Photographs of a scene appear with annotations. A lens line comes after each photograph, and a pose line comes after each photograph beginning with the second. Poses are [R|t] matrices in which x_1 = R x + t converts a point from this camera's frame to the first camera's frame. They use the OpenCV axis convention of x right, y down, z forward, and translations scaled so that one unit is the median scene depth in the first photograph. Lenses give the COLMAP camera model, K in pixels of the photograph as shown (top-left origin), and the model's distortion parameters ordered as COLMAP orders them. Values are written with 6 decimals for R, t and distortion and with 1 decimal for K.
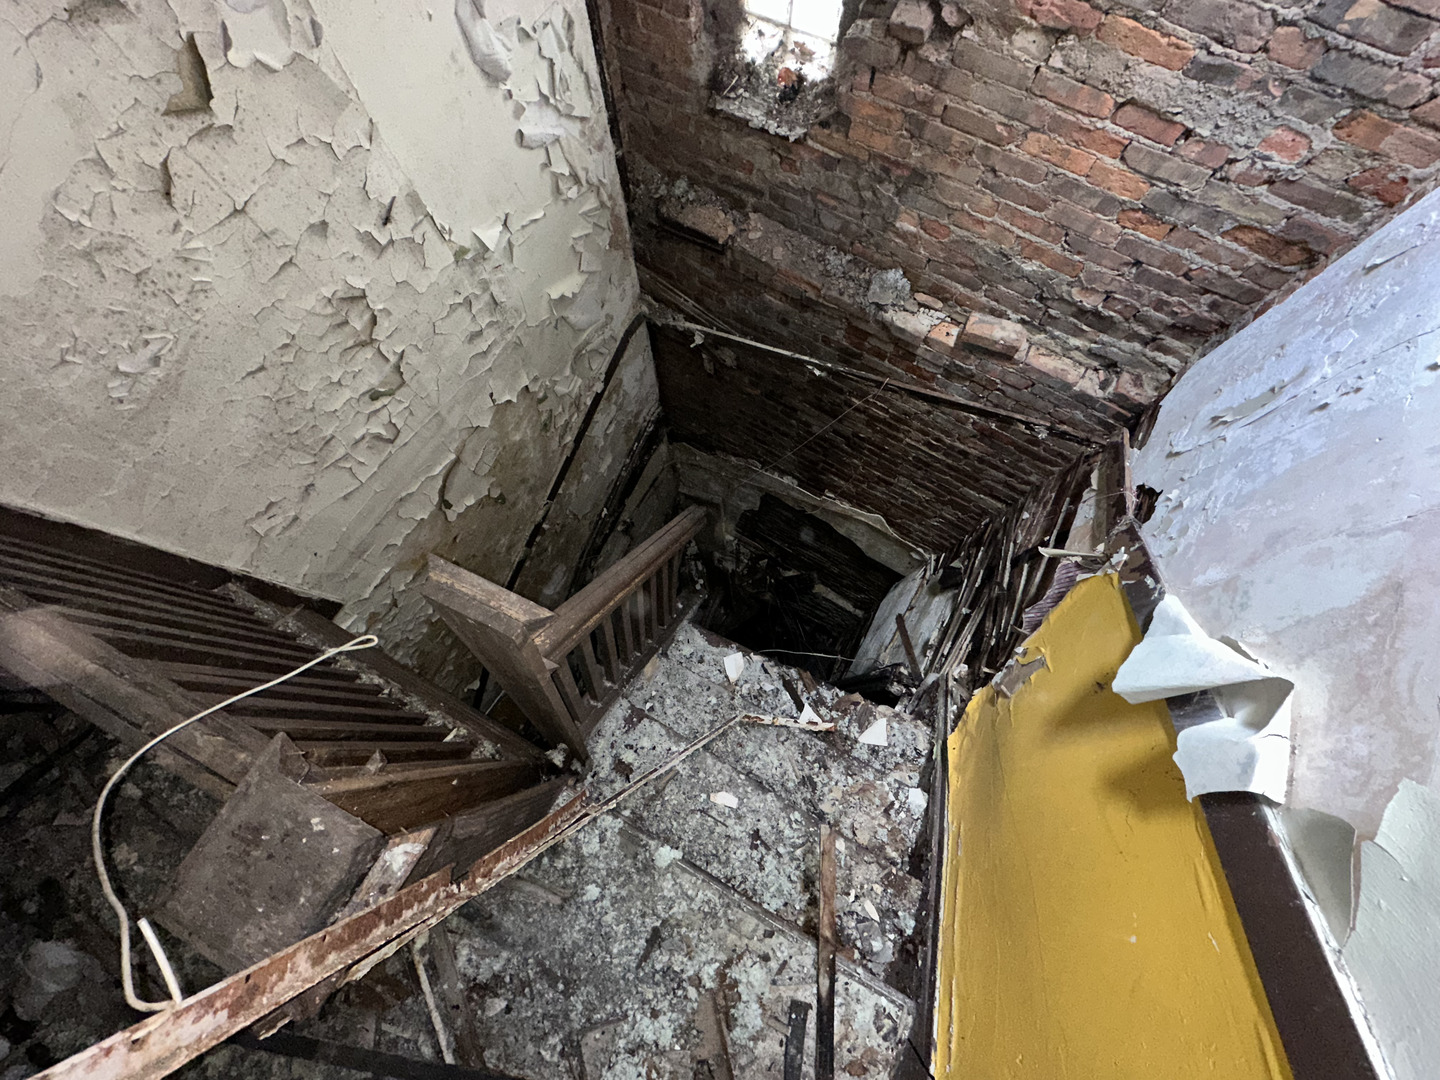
lens RADIAL K [[585.9, 0, 718.9], [0, 585.9, 540.1], [0, 0, 1]] dist [-0.000902, 0.000235]
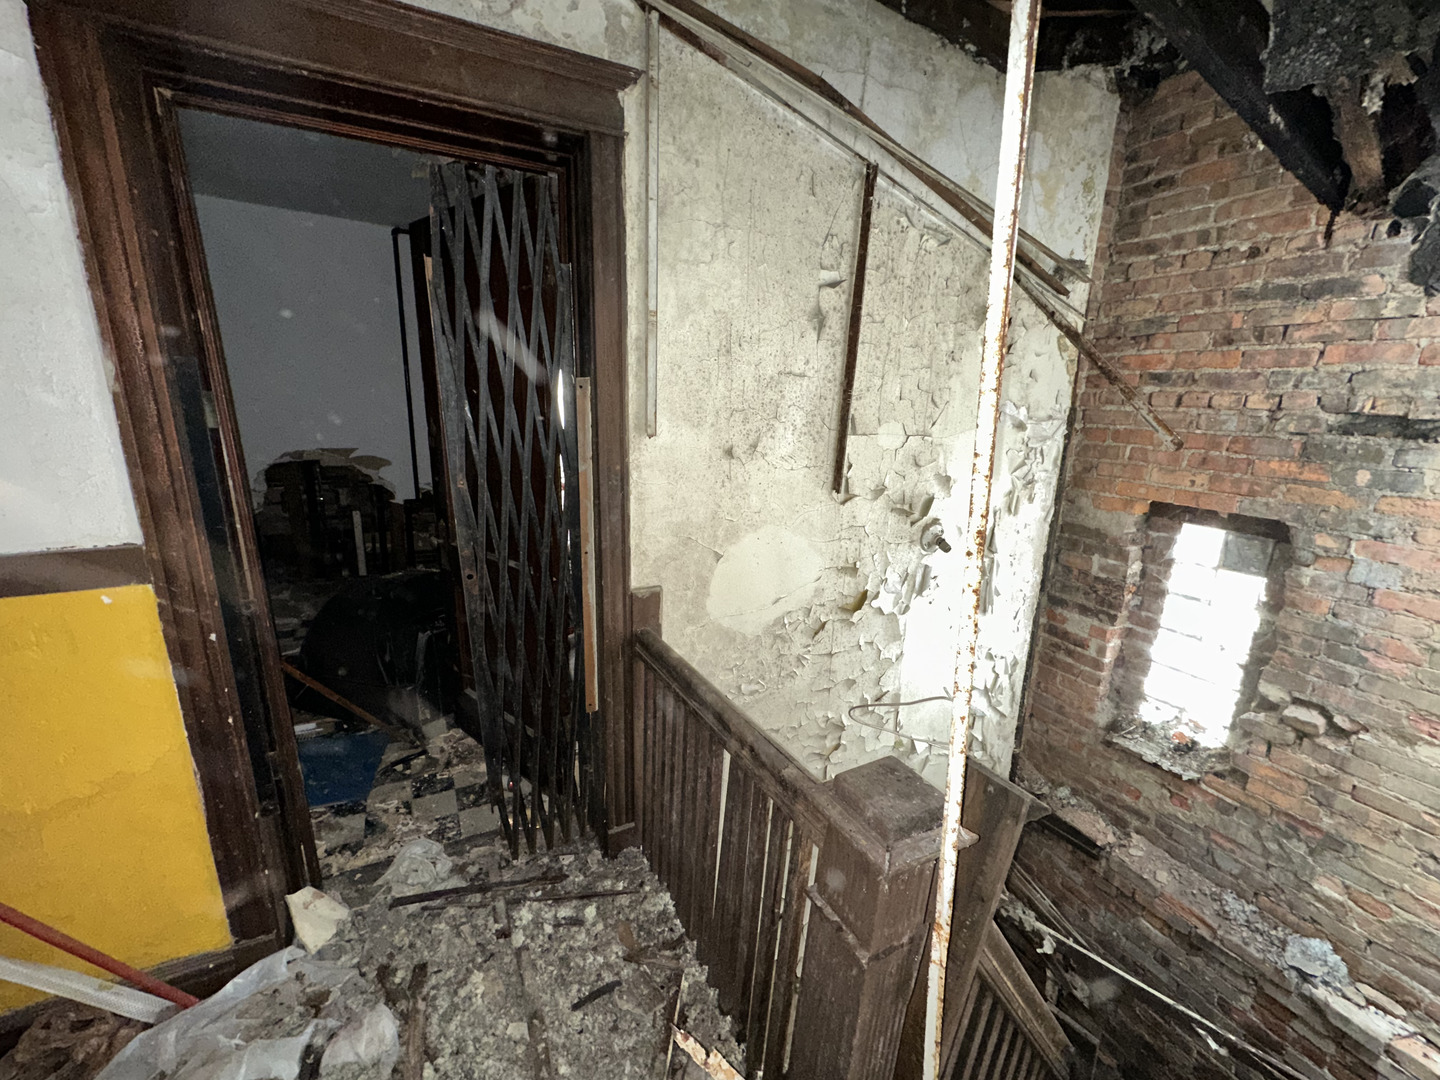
lens RADIAL K [[585.9, 0, 719.6], [0, 585.9, 539.4], [0, 0, 1]] dist [-0.000902, 0.000235]
pose [[0.832230, 0.150453, -0.533627, -0.107714], [-0.536990, 0.458240, -0.708278, 0.479188], [0.137967, 0.876002, 0.462153, -0.141561]]
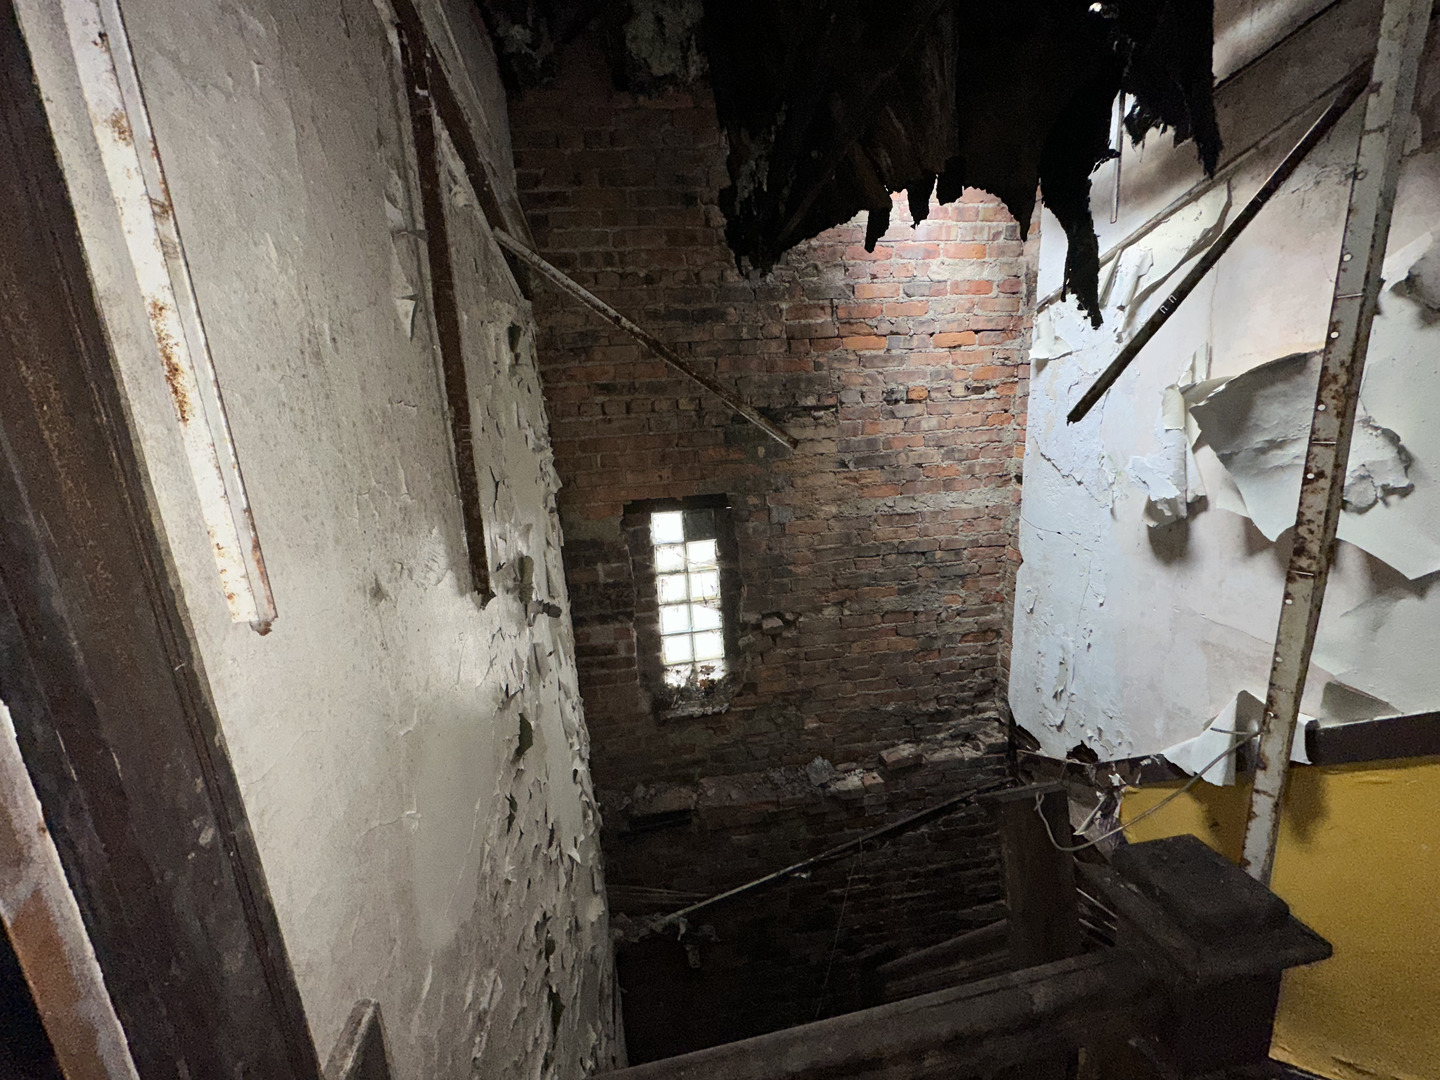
lens RADIAL K [[585.9, 0, 722.1], [0, 585.9, 538.4], [0, 0, 1]] dist [-0.000902, 0.000235]
pose [[0.792396, -0.192145, 0.578955, -0.656350], [0.598661, 0.427158, -0.677599, 0.137807], [-0.117108, 0.883525, 0.453508, -0.068778]]
